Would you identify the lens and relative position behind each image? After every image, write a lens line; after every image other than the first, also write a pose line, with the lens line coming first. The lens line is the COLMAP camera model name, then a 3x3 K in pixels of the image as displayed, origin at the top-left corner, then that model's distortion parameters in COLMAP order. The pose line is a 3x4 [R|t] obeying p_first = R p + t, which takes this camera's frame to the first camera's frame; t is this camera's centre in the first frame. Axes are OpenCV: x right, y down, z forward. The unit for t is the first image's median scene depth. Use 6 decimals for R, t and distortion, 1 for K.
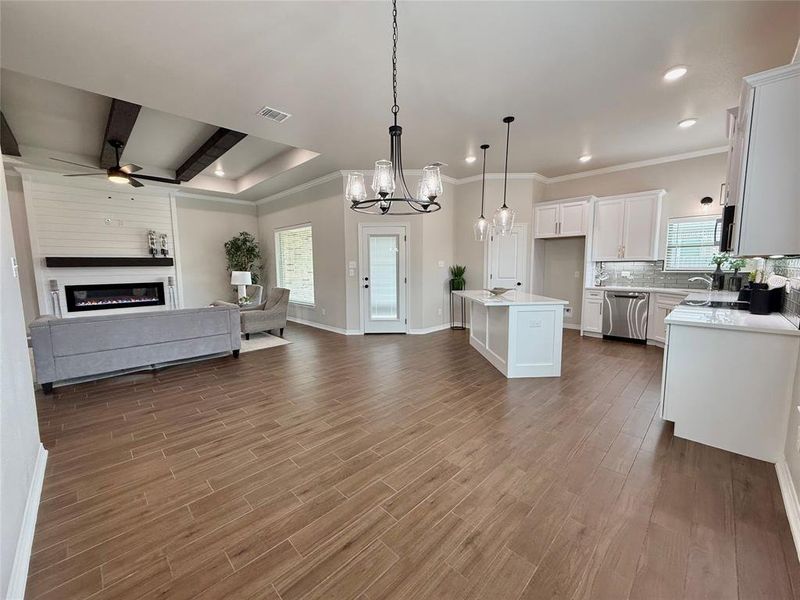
lens RADIAL K [[316.3, 0, 395.9], [0, 316.3, 299.2], [0, 0, 1]] dist [0.000853, 0.000562]
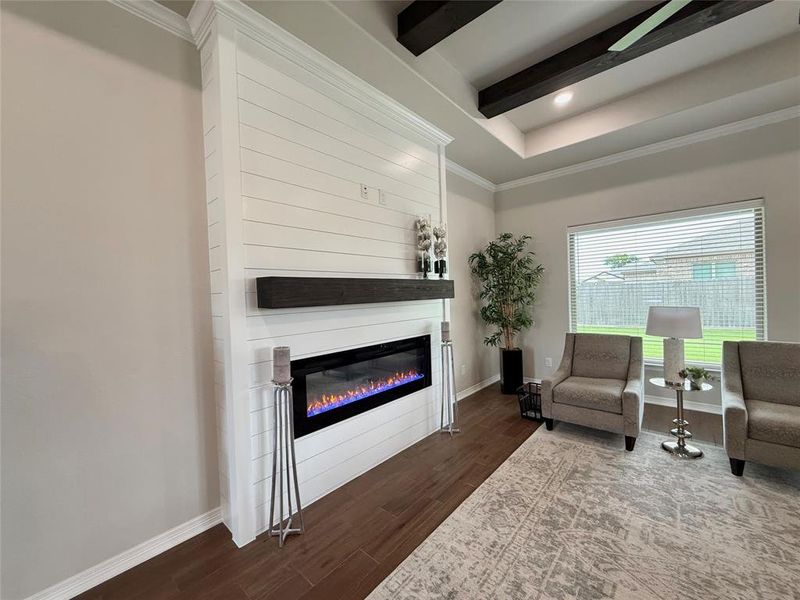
lens RADIAL K [[321.7, 0, 400.0], [0, 321.7, 300.0], [0, 0, 1]] dist [0.000002, -0.000081]
pose [[0.997268, -0.027251, 0.068659, -0.825180], [0.033825, 0.994760, -0.096483, -0.061305], [-0.065670, 0.098542, 0.992964, 0.559193]]
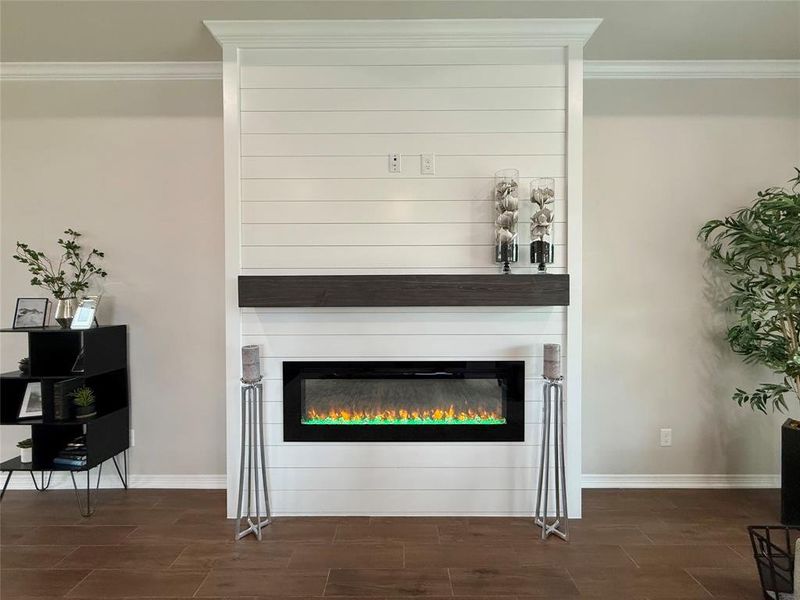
lens RADIAL K [[316.3, 0, 395.9], [0, 316.3, 299.2], [0, 0, 1]] dist [0.000853, 0.000562]
pose [[0.709853, 0.015173, -0.704186, -0.632441], [-0.080573, 0.994954, -0.059783, -0.084638], [0.699726, 0.099176, 0.707494, 0.730419]]
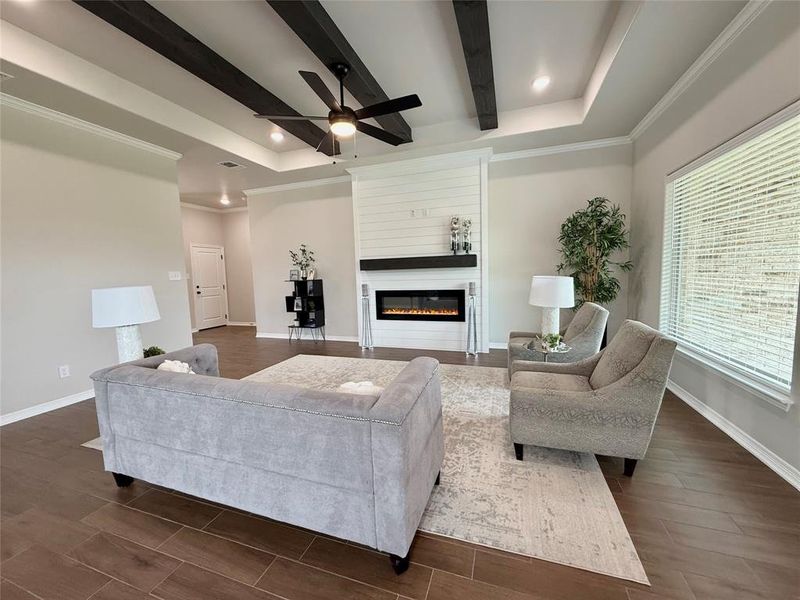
lens RADIAL K [[321.7, 0, 400.0], [0, 321.7, 300.0], [0, 0, 1]] dist [0.000002, -0.000081]
pose [[0.446840, 0.075584, -0.891415, -0.164767], [-0.071344, 0.996262, 0.048712, -0.057020], [0.891764, 0.041831, 0.450562, 0.562528]]
